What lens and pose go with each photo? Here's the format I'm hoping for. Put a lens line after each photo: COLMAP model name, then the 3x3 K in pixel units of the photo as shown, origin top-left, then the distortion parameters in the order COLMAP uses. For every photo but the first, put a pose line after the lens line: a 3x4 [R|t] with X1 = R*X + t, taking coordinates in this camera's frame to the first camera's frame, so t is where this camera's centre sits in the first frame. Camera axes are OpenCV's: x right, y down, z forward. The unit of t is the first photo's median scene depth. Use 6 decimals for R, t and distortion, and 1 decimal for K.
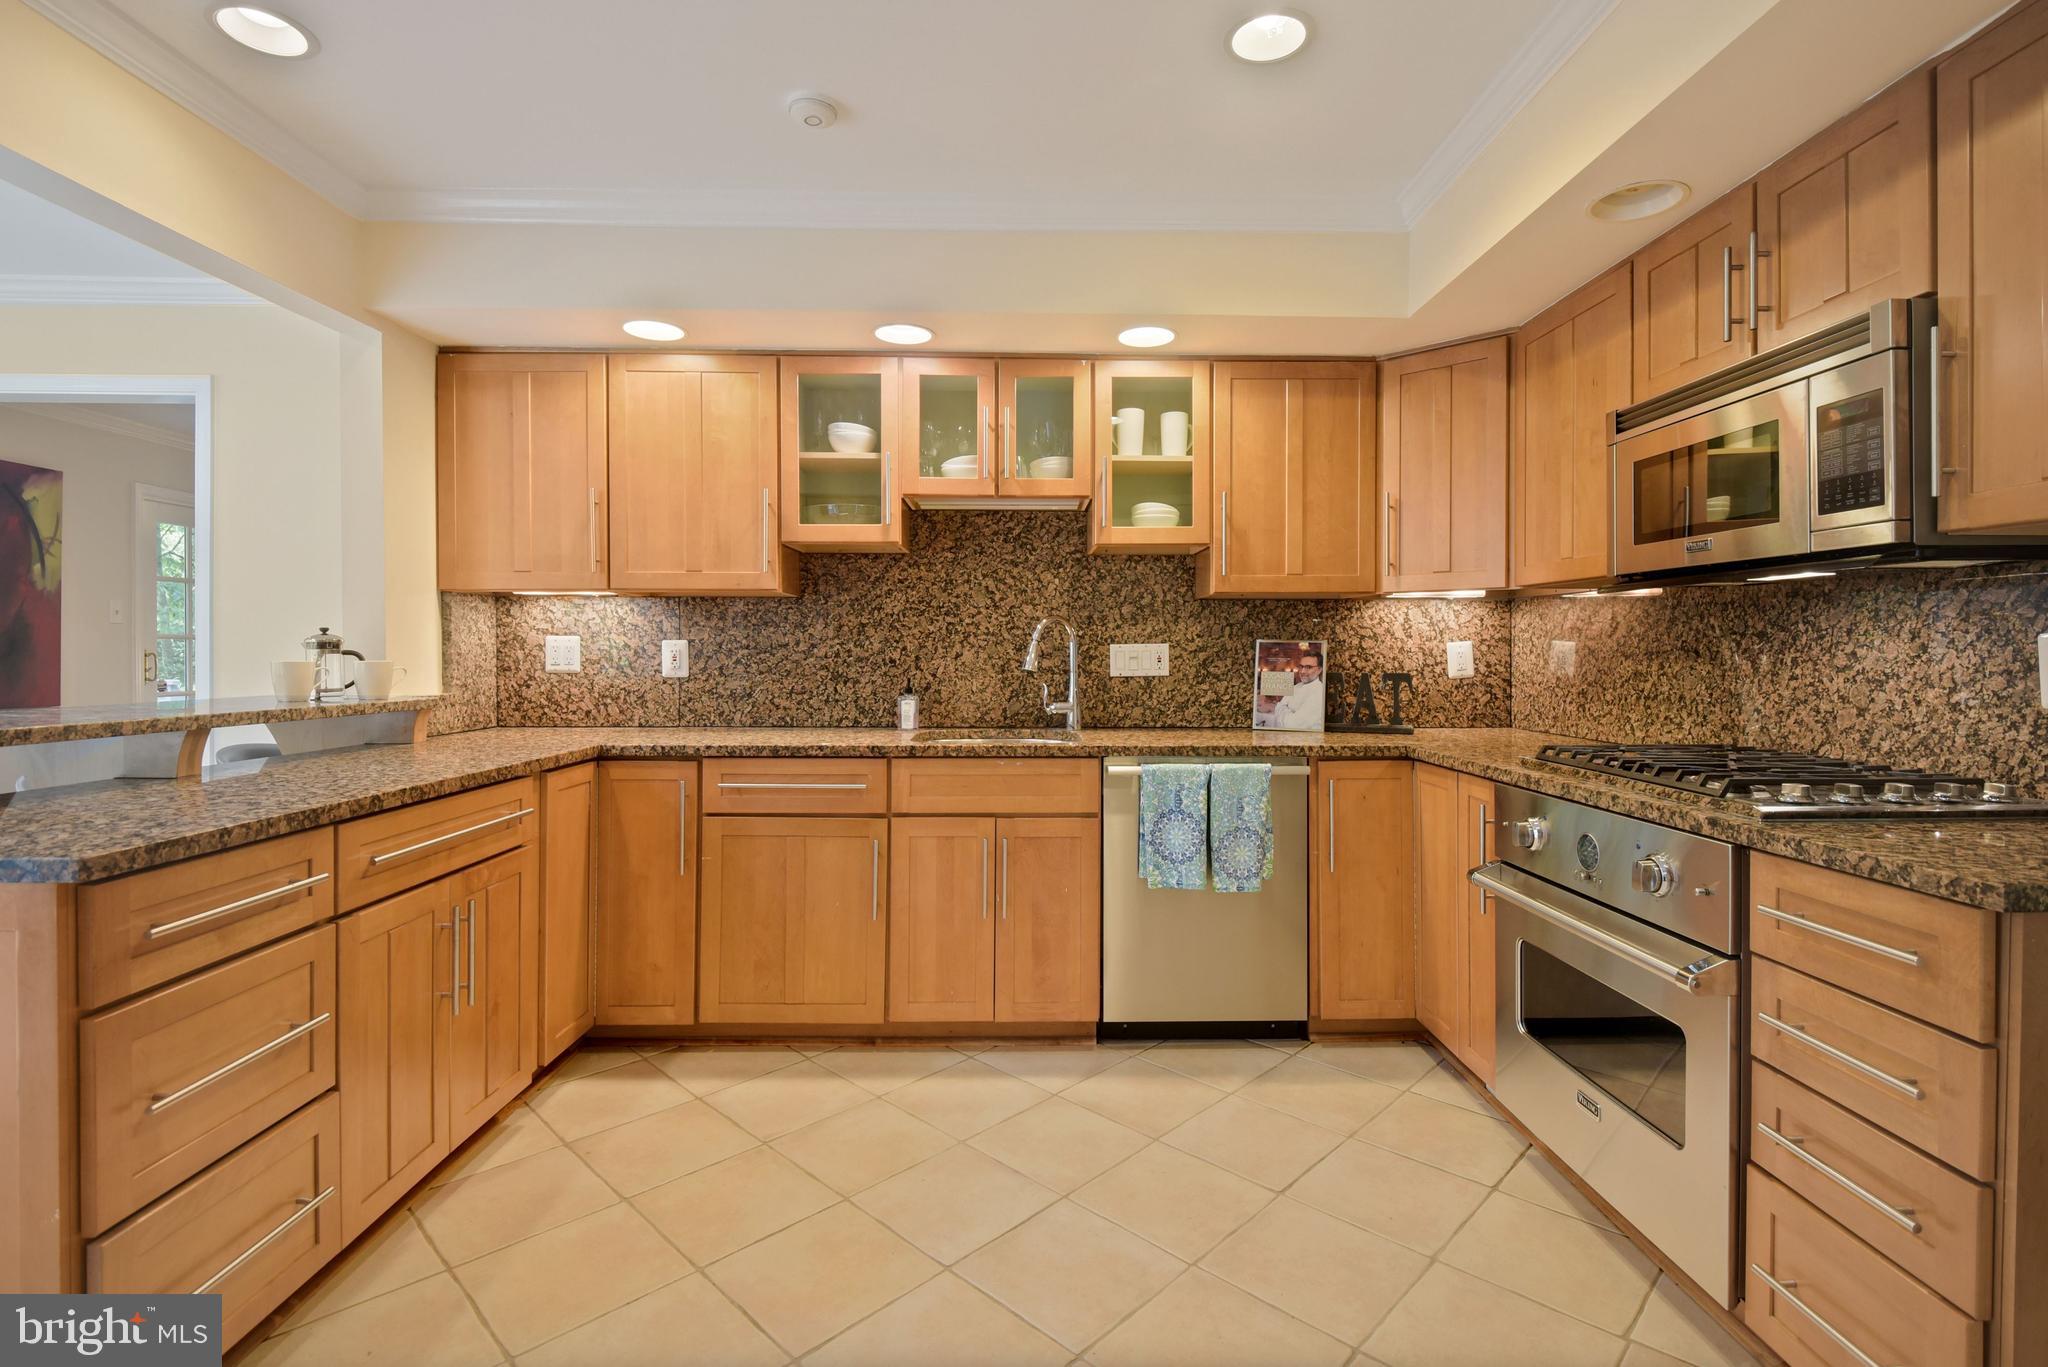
lens RADIAL K [[984.9, 0, 1035.3], [0, 984.9, 660.8], [0, 0, 1]] dist [0.008922, -0.005941]
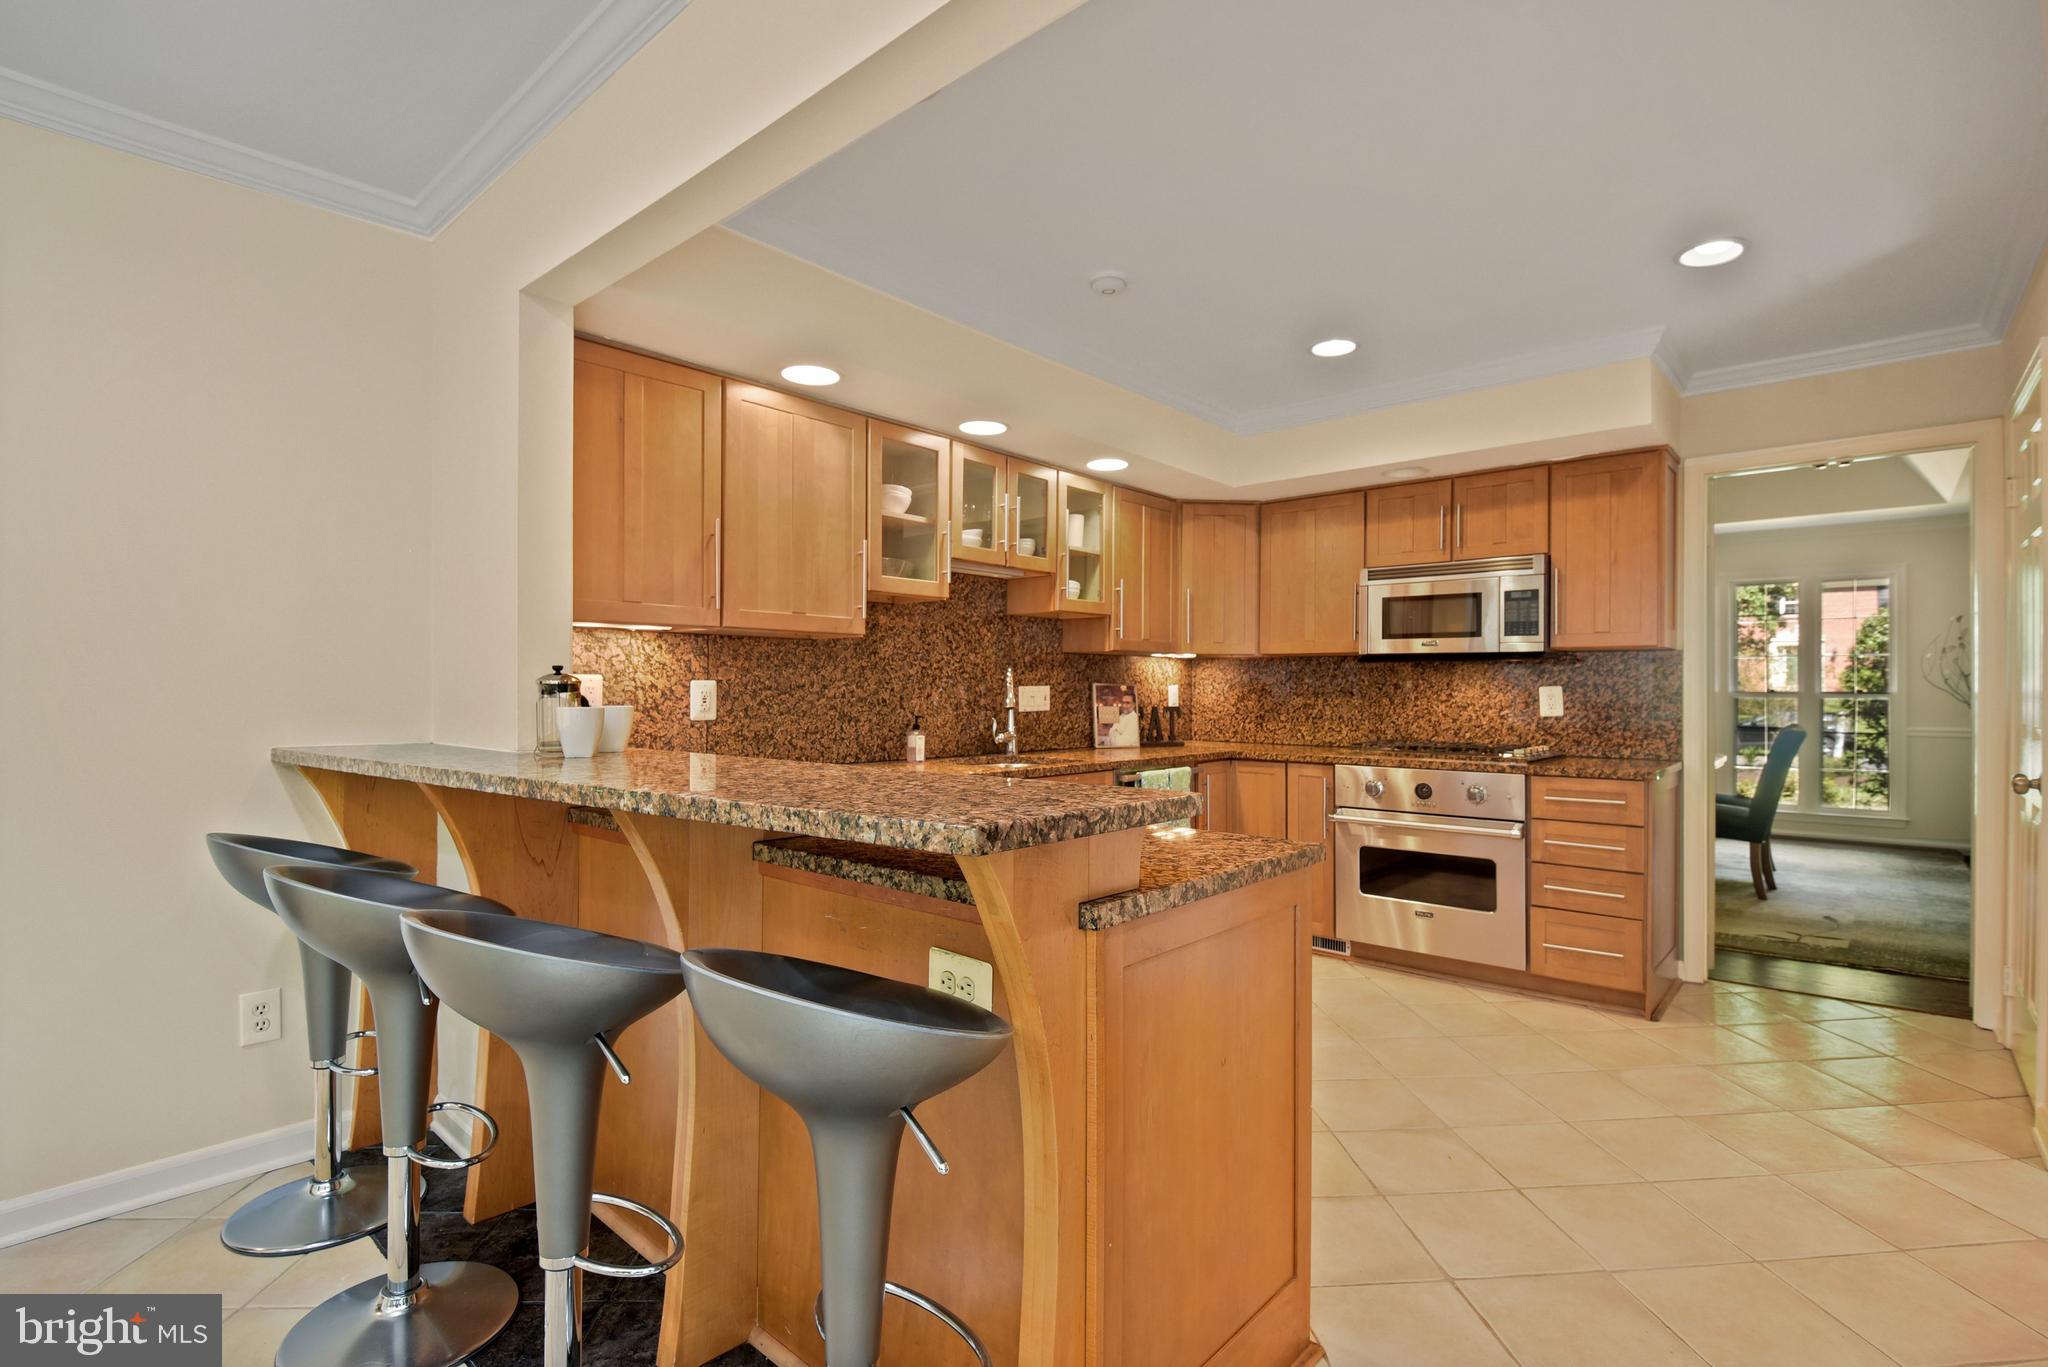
lens RADIAL K [[984.9, 0, 1056.6], [0, 984.9, 688.8], [0, 0, 1]] dist [0.008922, -0.005941]
pose [[0.655569, 0.001405, 0.755134, -0.905755], [0.003868, 0.999979, -0.005218, -0.007303], [-0.755126, 0.006341, 0.655549, 0.141986]]
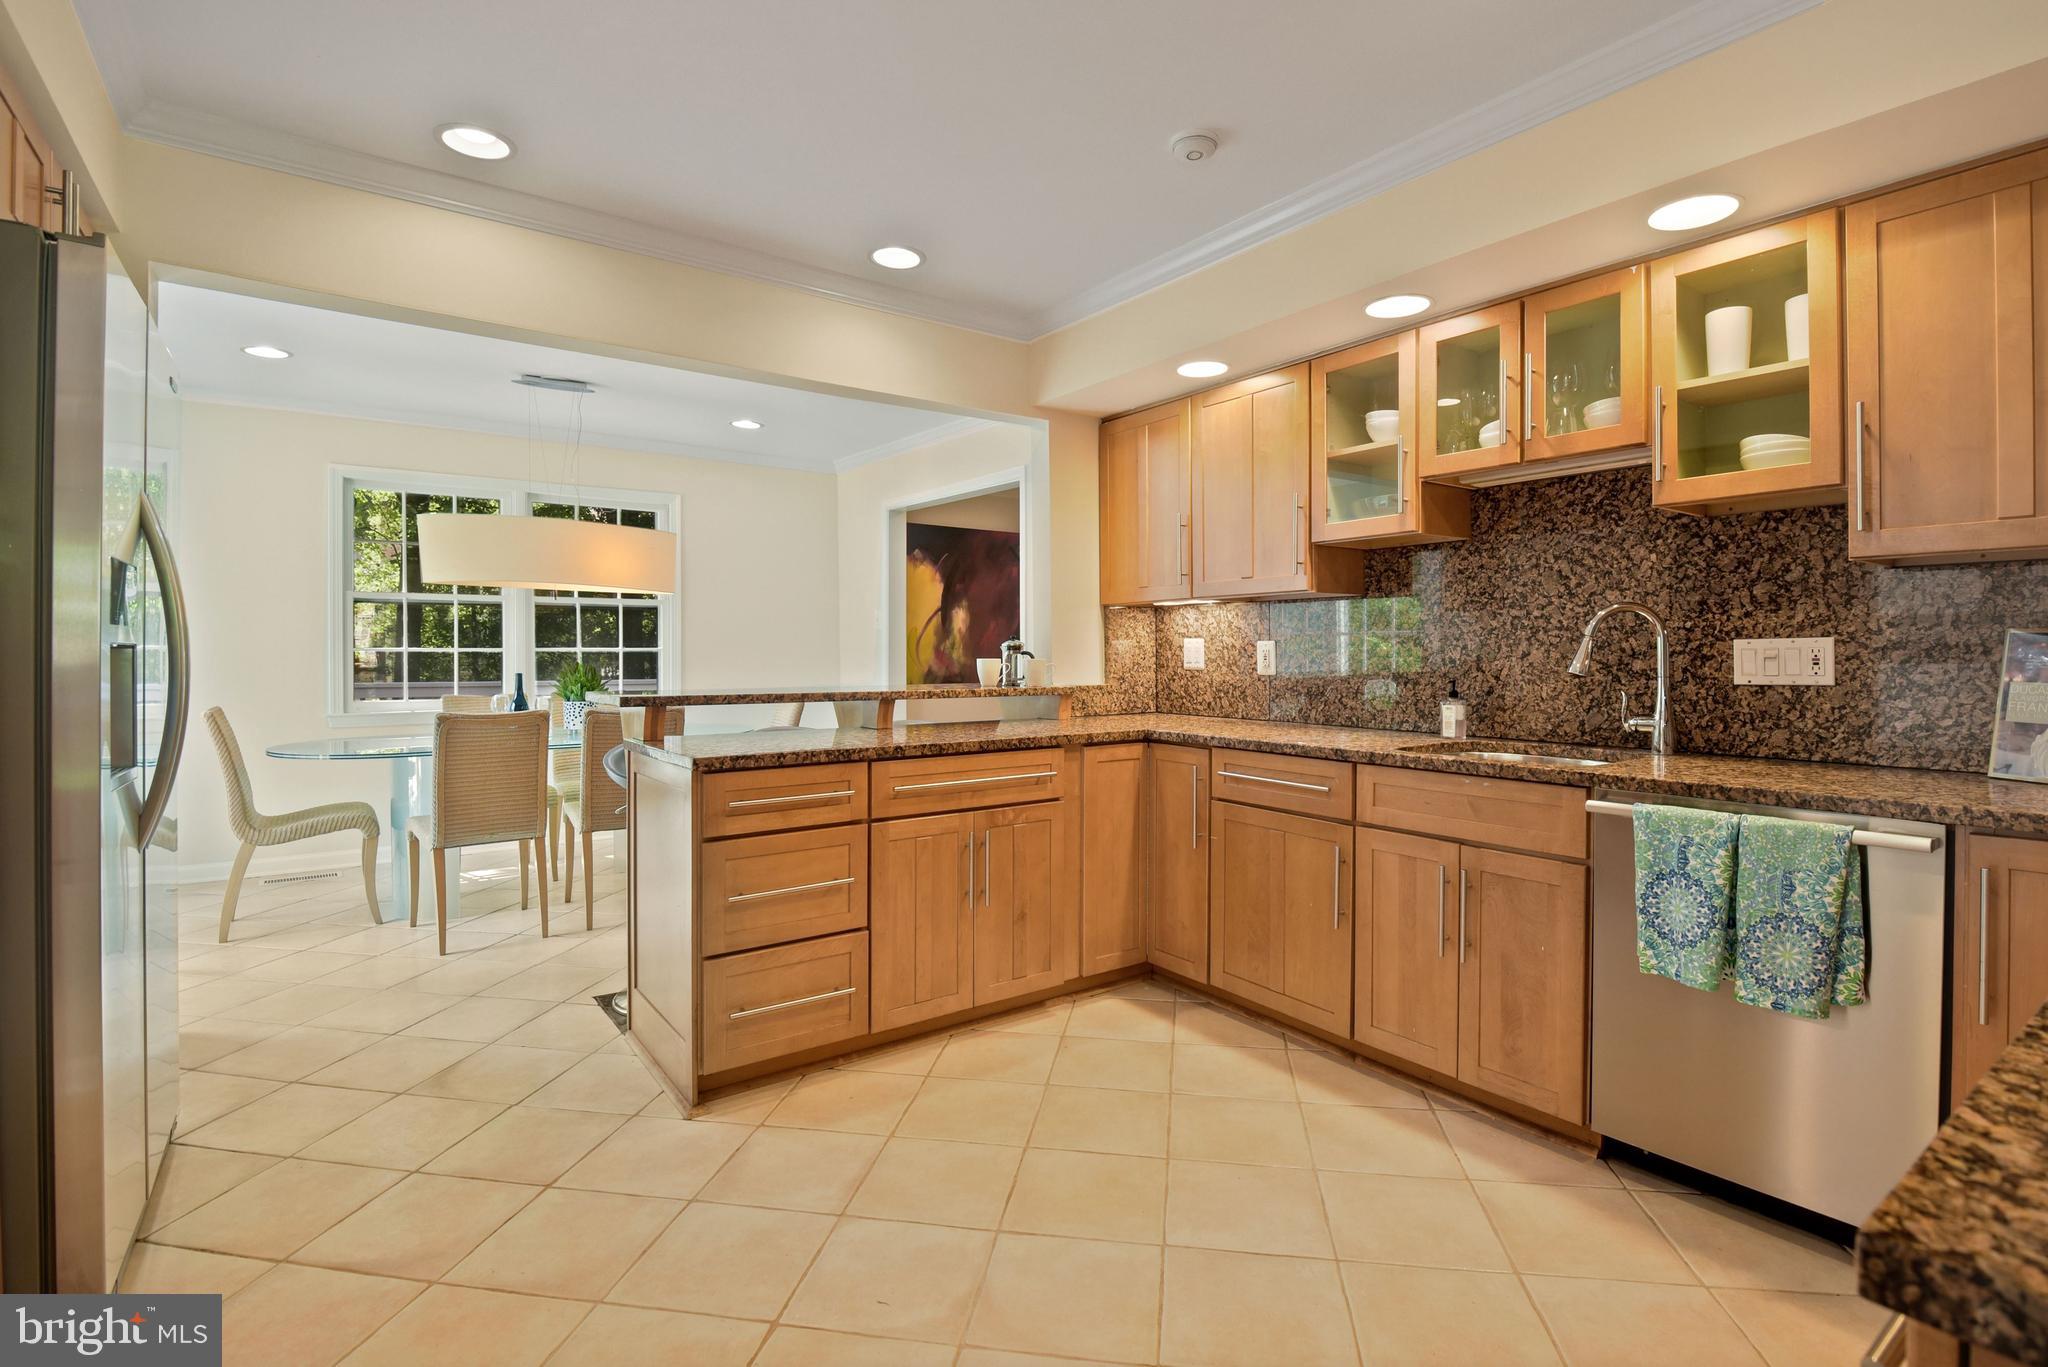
lens RADIAL K [[984.9, 0, 1022.2], [0, 984.9, 670.6], [0, 0, 1]] dist [0.008922, -0.005941]
pose [[0.560994, 0.013840, -0.827704, 0.406860], [-0.005280, 0.999900, 0.013140, -0.001007], [0.827803, -0.003001, 0.561011, 0.178722]]
